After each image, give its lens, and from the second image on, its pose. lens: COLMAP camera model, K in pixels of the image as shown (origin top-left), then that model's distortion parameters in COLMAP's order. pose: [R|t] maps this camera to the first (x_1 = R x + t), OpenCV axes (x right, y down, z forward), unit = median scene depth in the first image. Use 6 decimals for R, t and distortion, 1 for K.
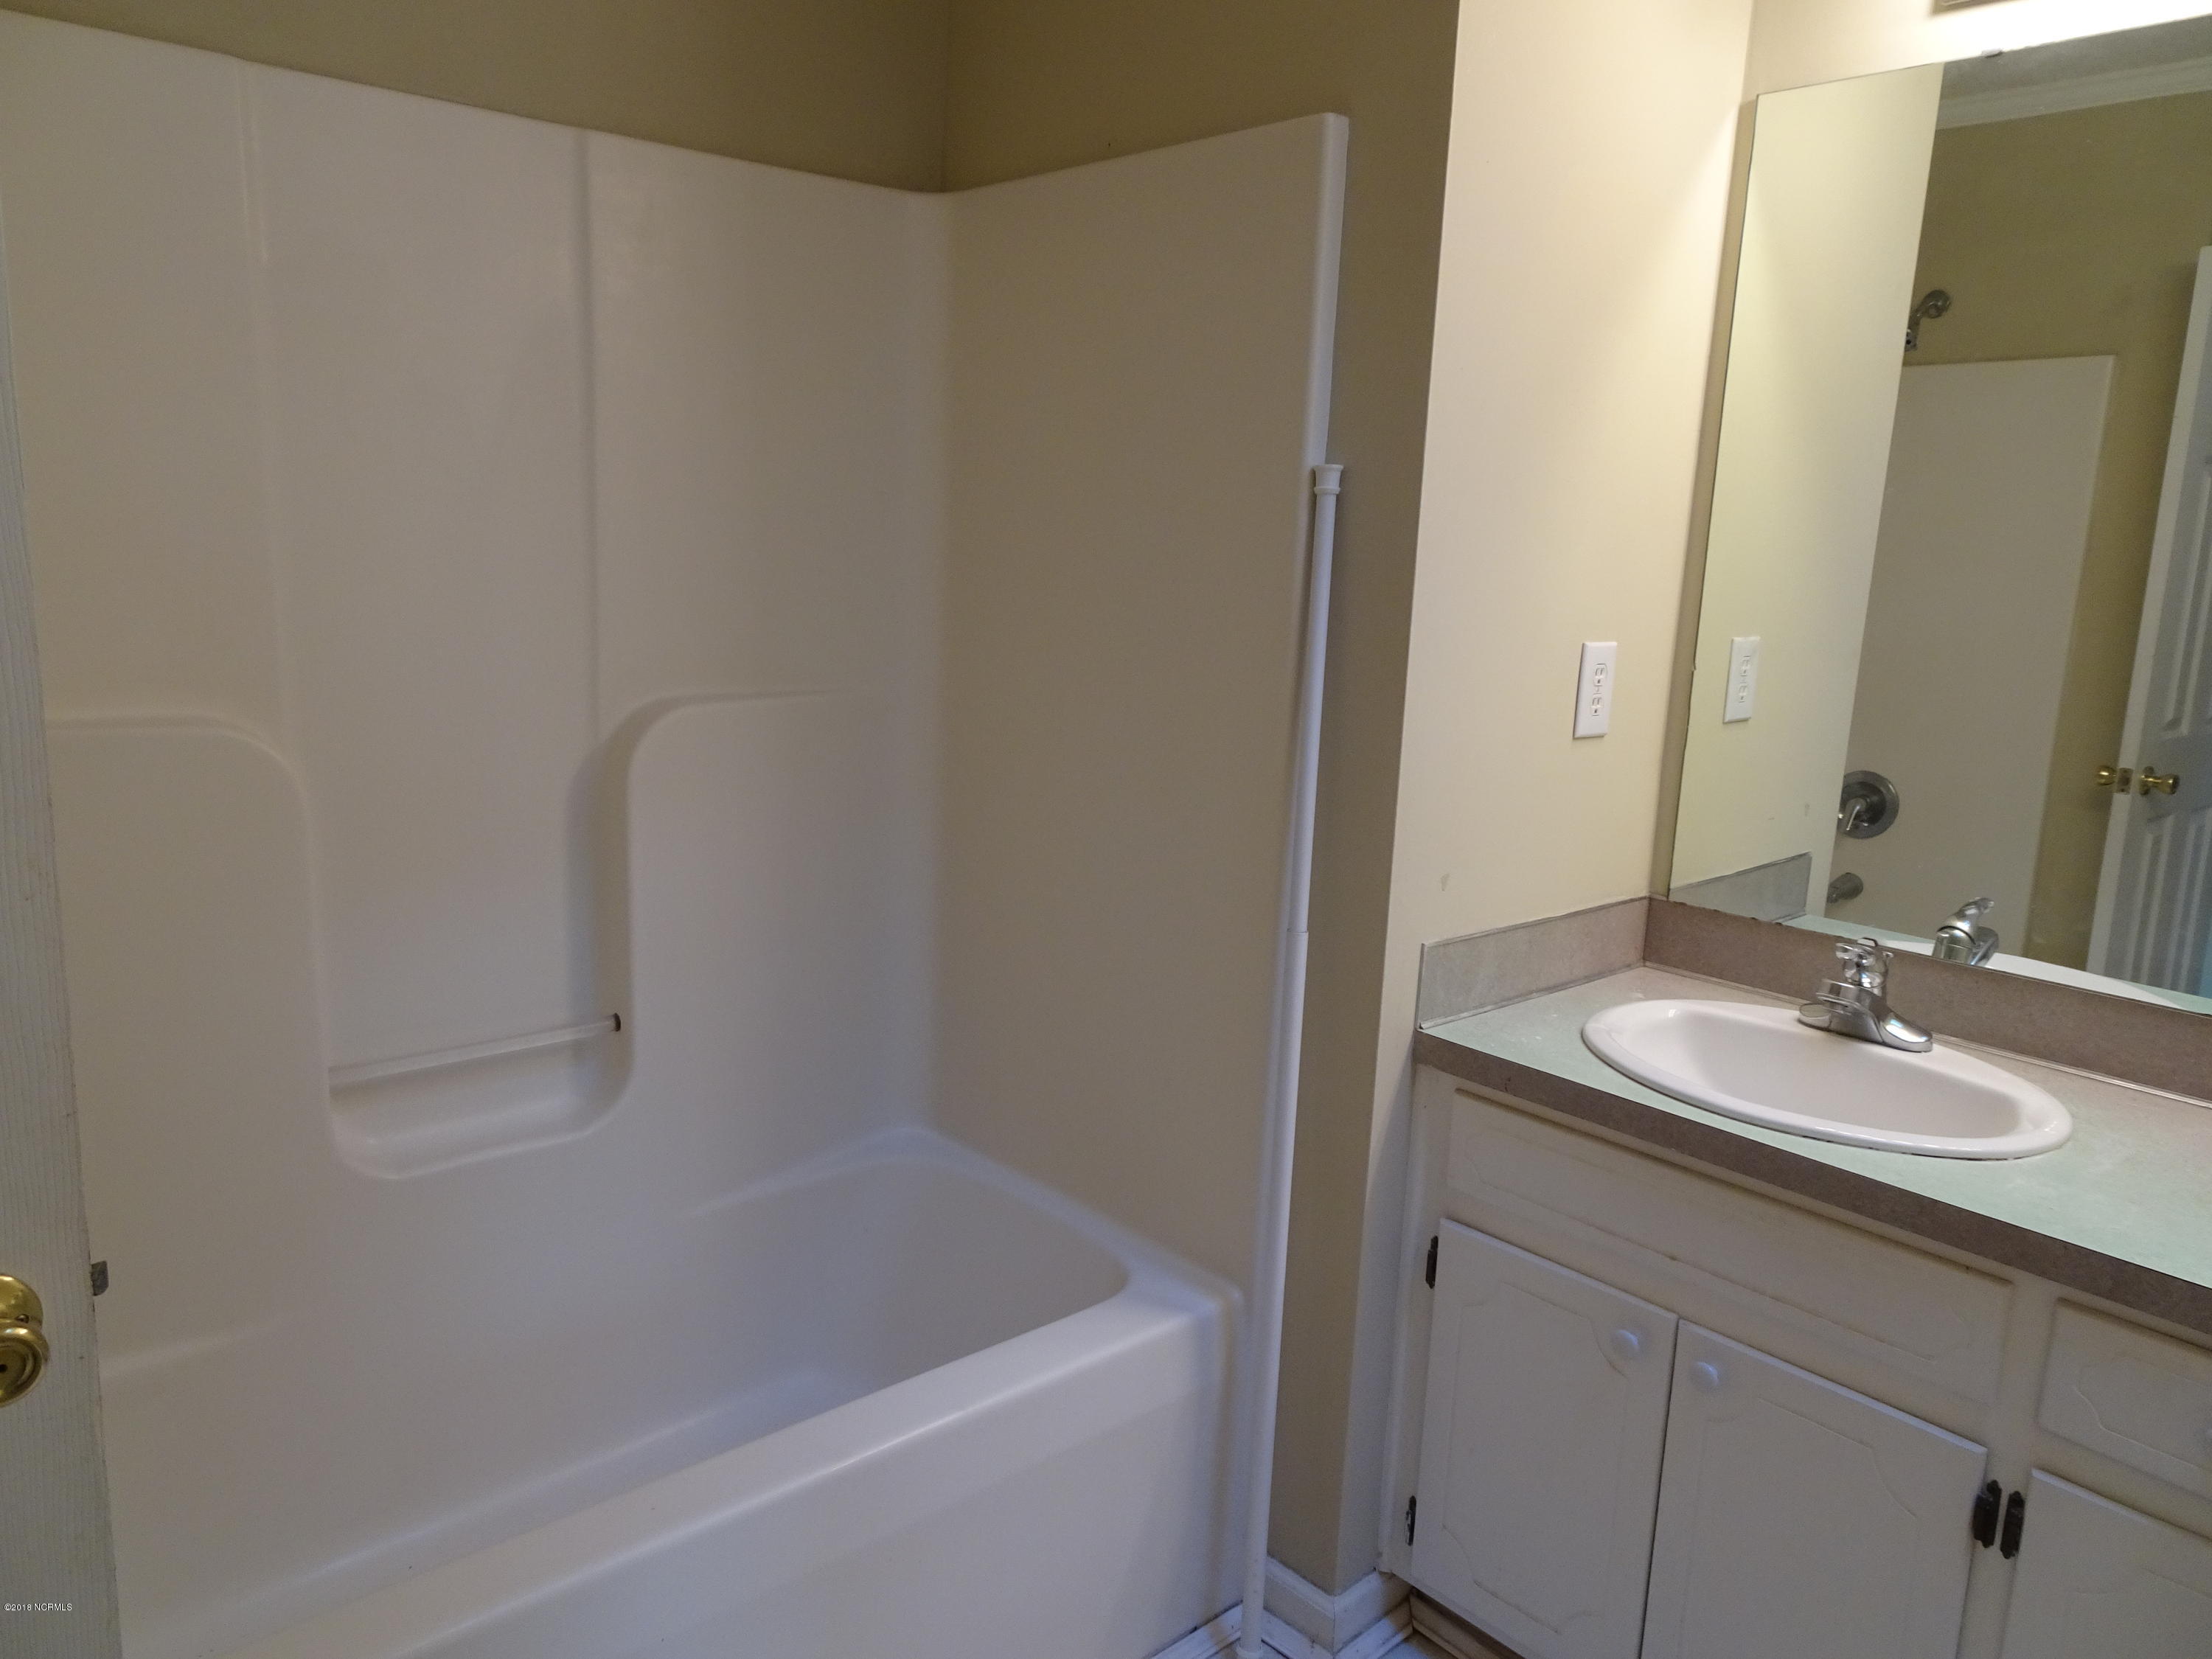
lens RADIAL K [[1573.8, 0, 1106.0], [0, 1573.8, 829.5], [0, 0, 1]] dist [0.036117, -0.040048]
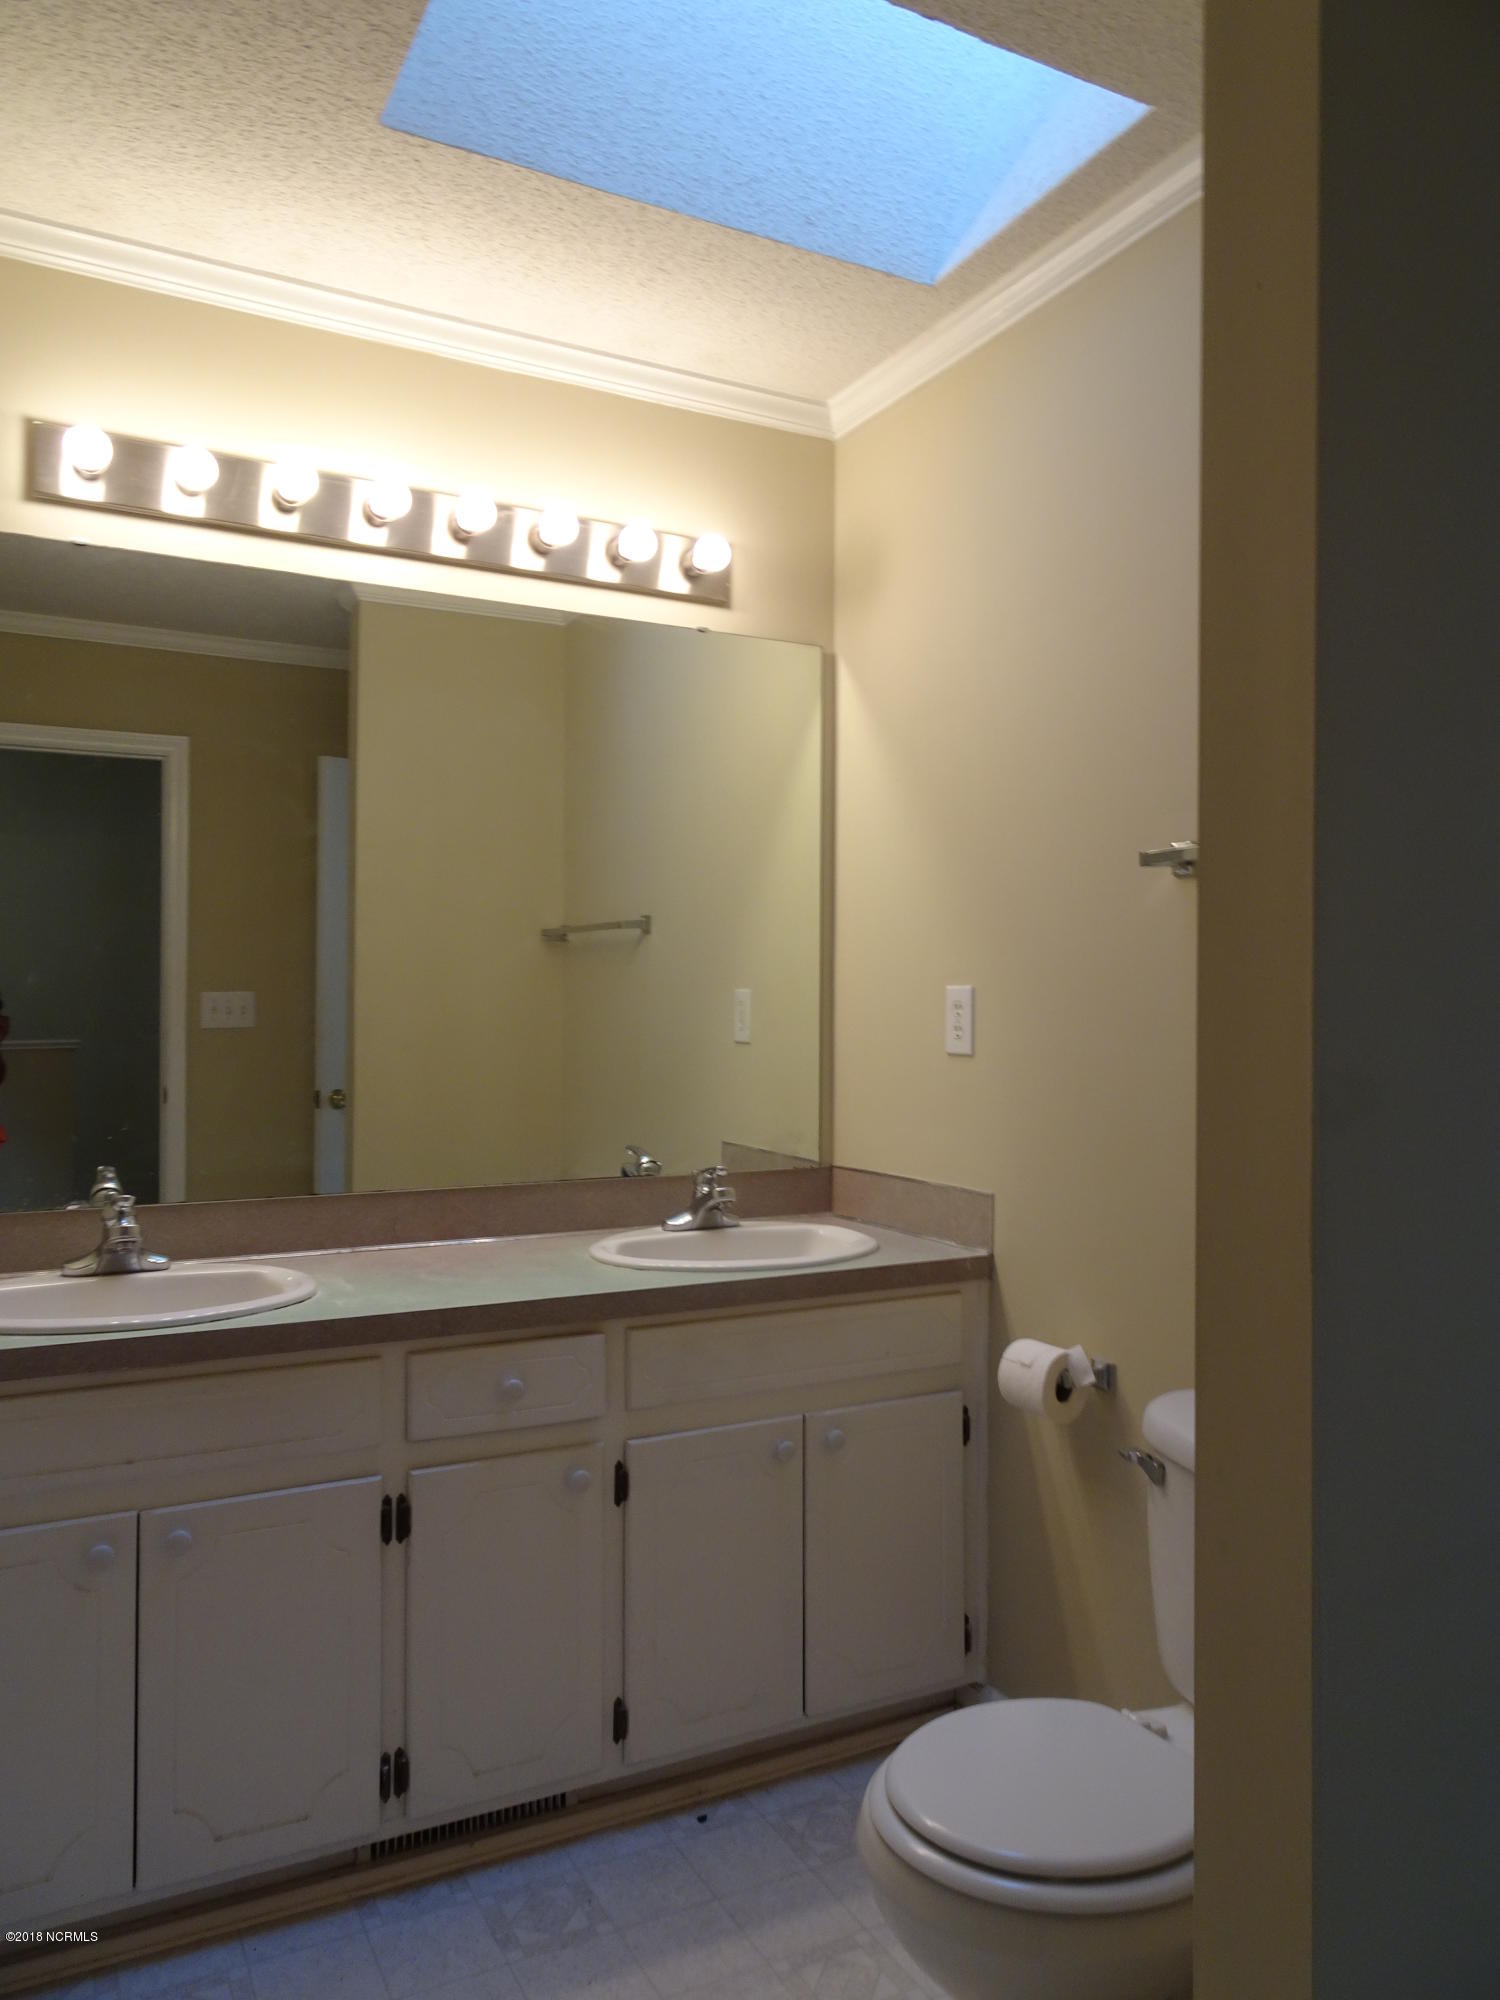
lens RADIAL K [[1423.0, 0, 750.0], [0, 1423.0, 1000.0], [0, 0, 1]] dist [0.036117, -0.040048]
pose [[0.245401, -0.032592, 0.968874, -0.636517], [0.186230, 0.982405, -0.014122, 0.035090], [-0.951366, 0.183899, 0.247152, 0.253677]]
